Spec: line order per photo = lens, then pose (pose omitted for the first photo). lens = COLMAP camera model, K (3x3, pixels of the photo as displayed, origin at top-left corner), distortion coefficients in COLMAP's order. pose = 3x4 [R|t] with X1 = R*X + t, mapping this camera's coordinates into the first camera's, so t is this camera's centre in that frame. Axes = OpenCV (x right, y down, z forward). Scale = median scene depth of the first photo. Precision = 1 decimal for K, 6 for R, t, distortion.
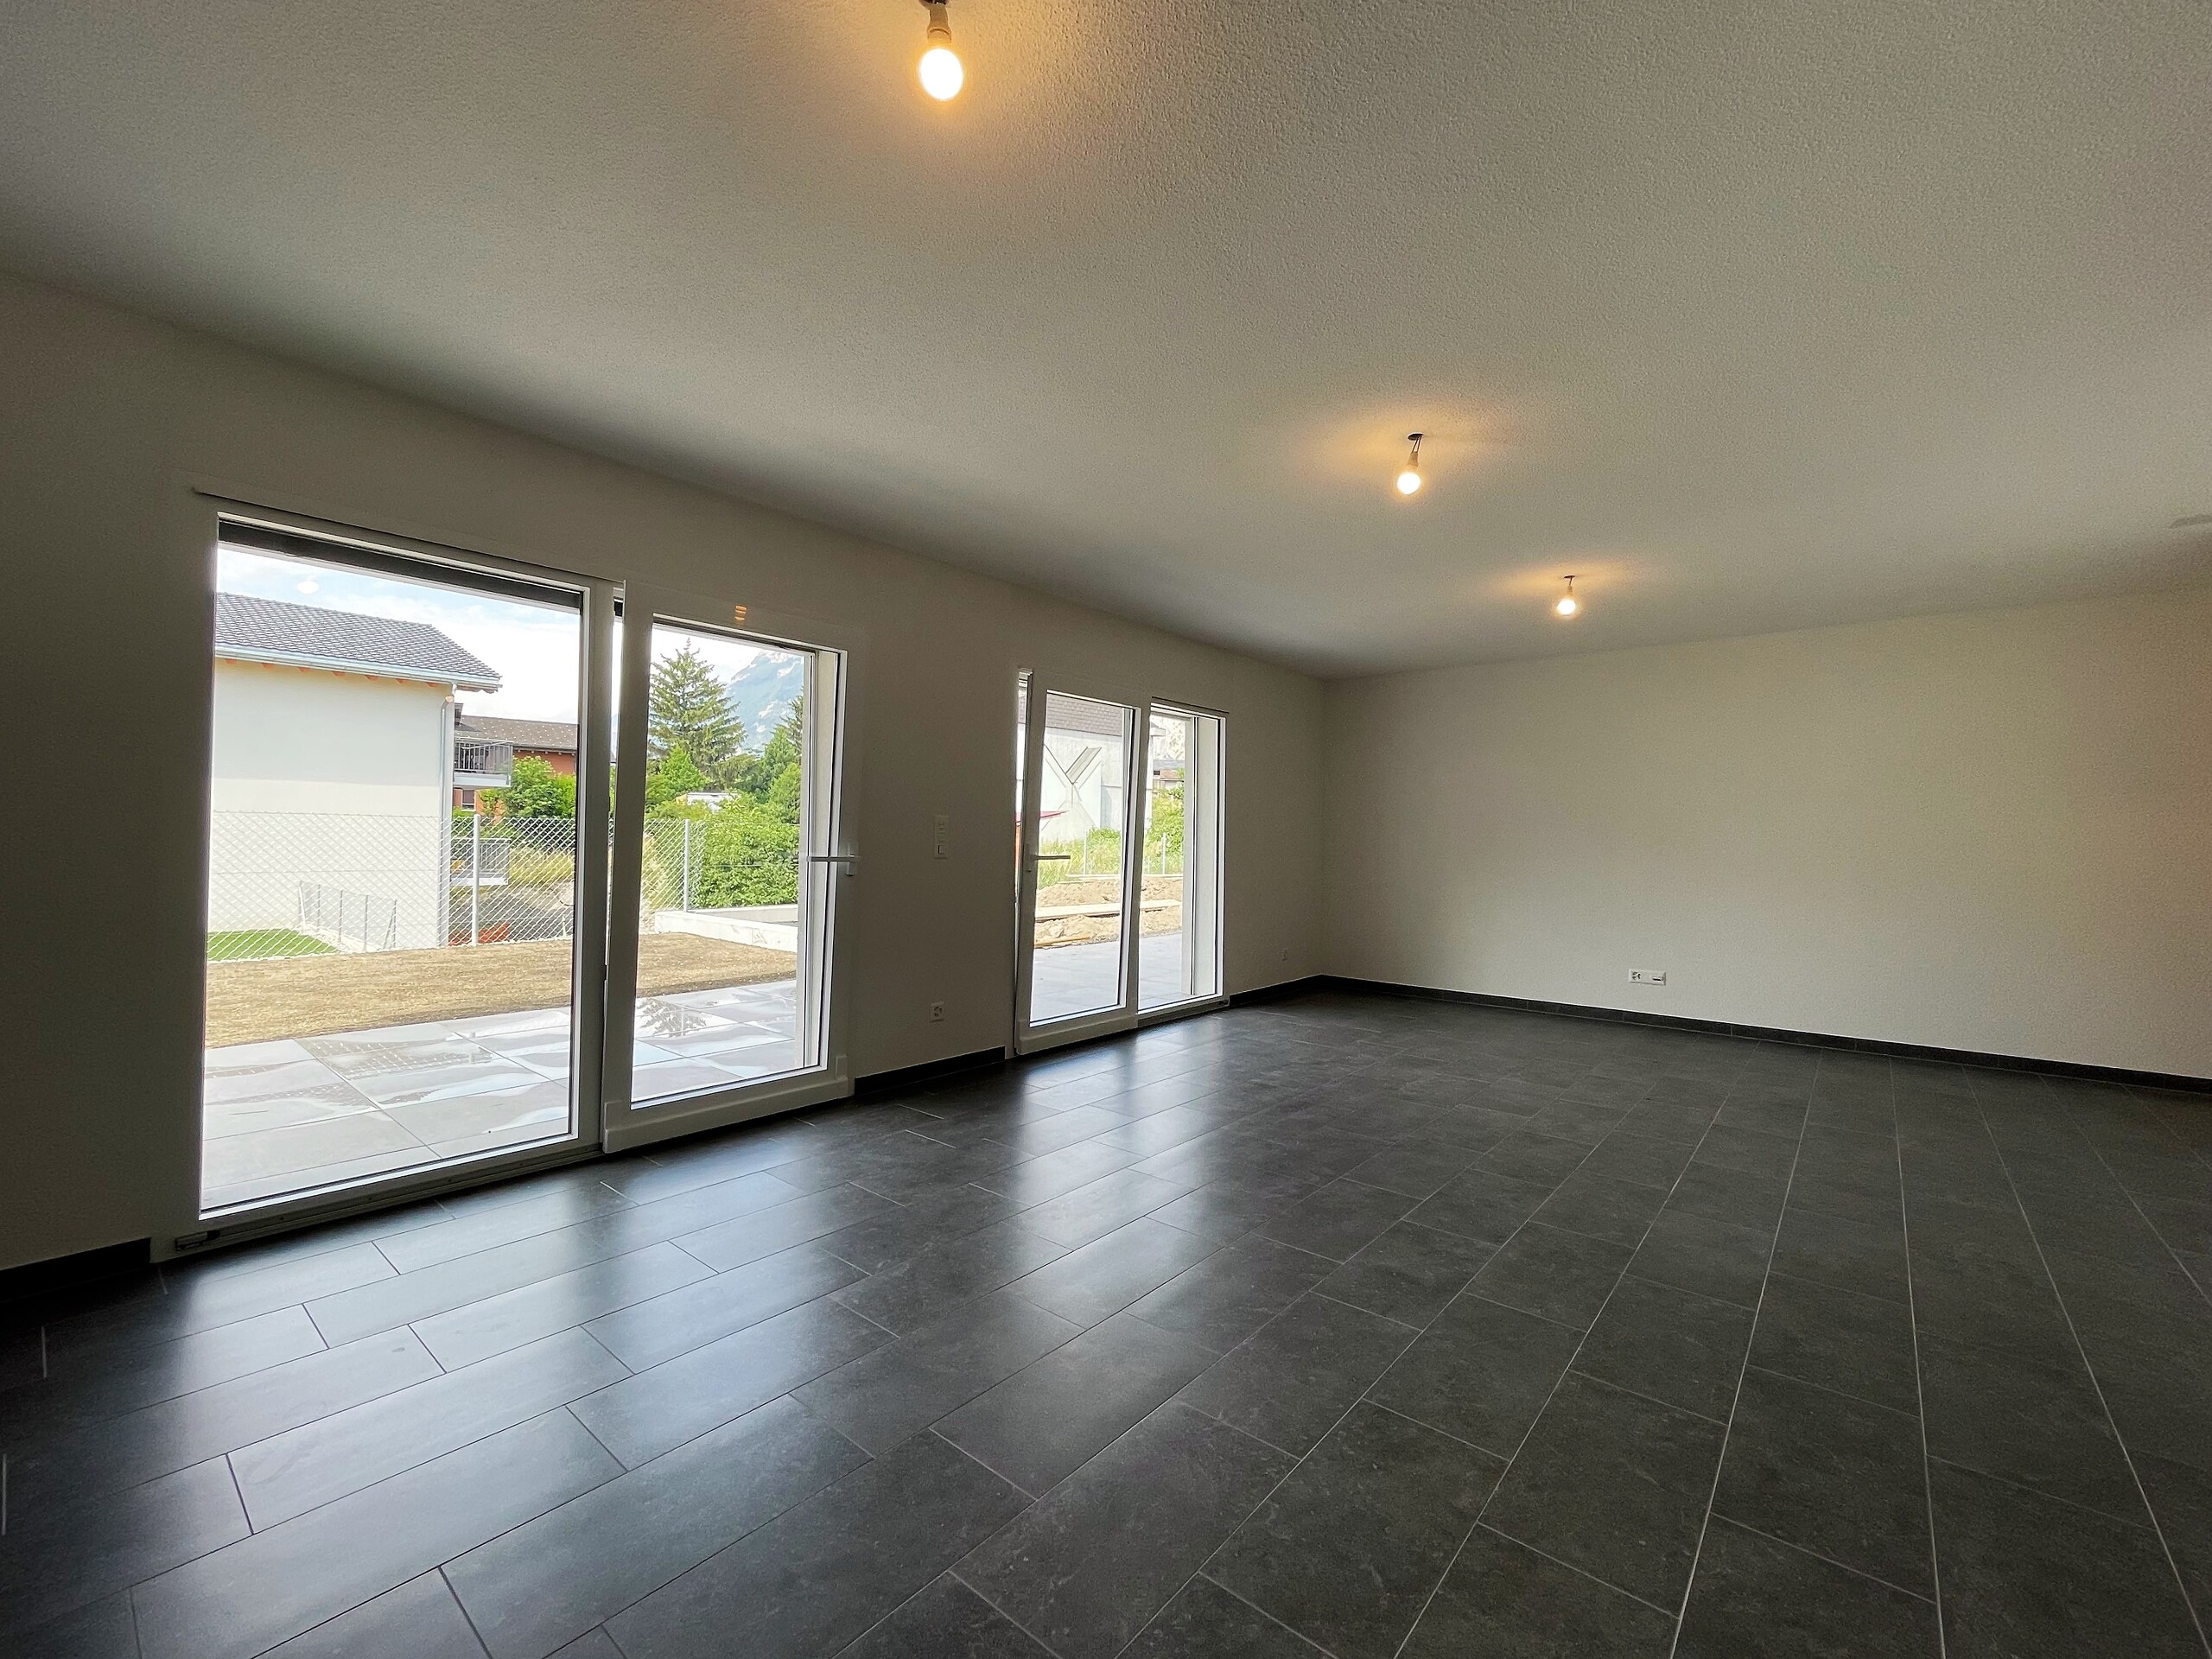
lens RADIAL K [[895.8, 0, 1107.1], [0, 895.8, 834.0], [0, 0, 1]] dist [0.004606, 0.000373]
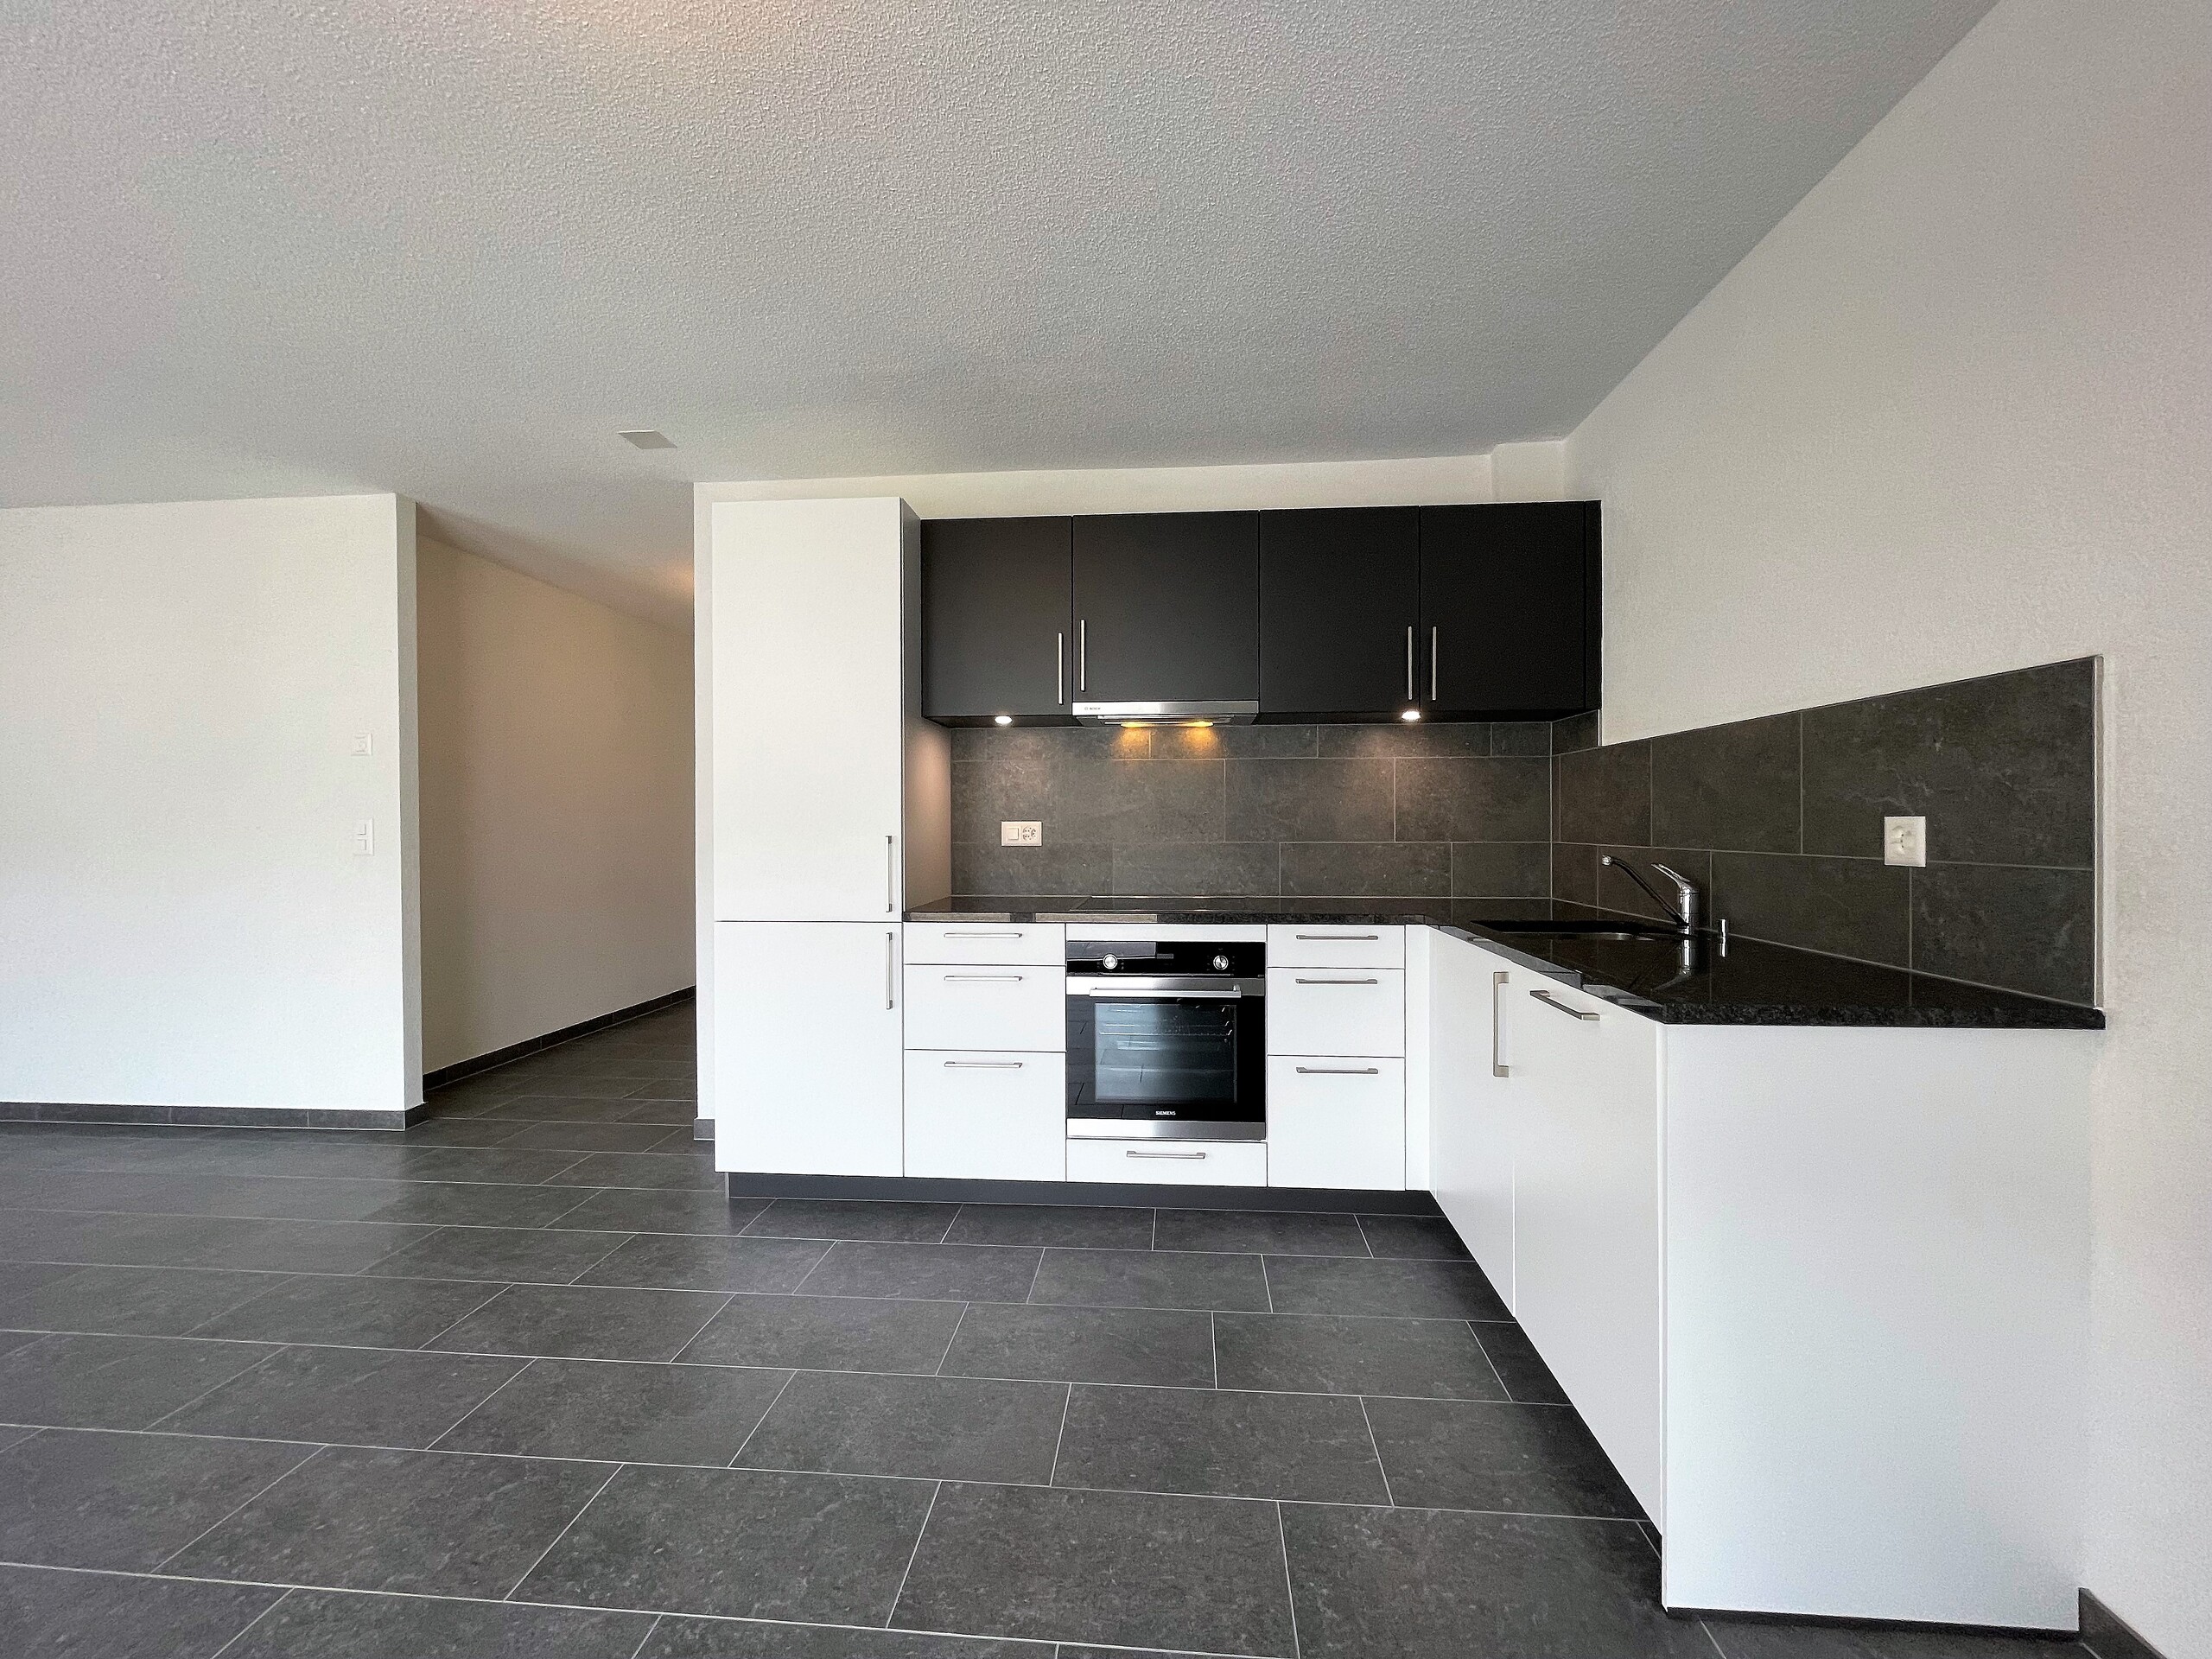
lens RADIAL K [[895.8, 0, 1107.2], [0, 895.8, 833.5], [0, 0, 1]] dist [0.004606, 0.000373]
pose [[-0.573280, -0.008422, 0.819316, -0.950716], [-0.010372, 0.999942, 0.003022, 0.003793], [-0.819294, -0.006765, -0.573334, 0.947926]]
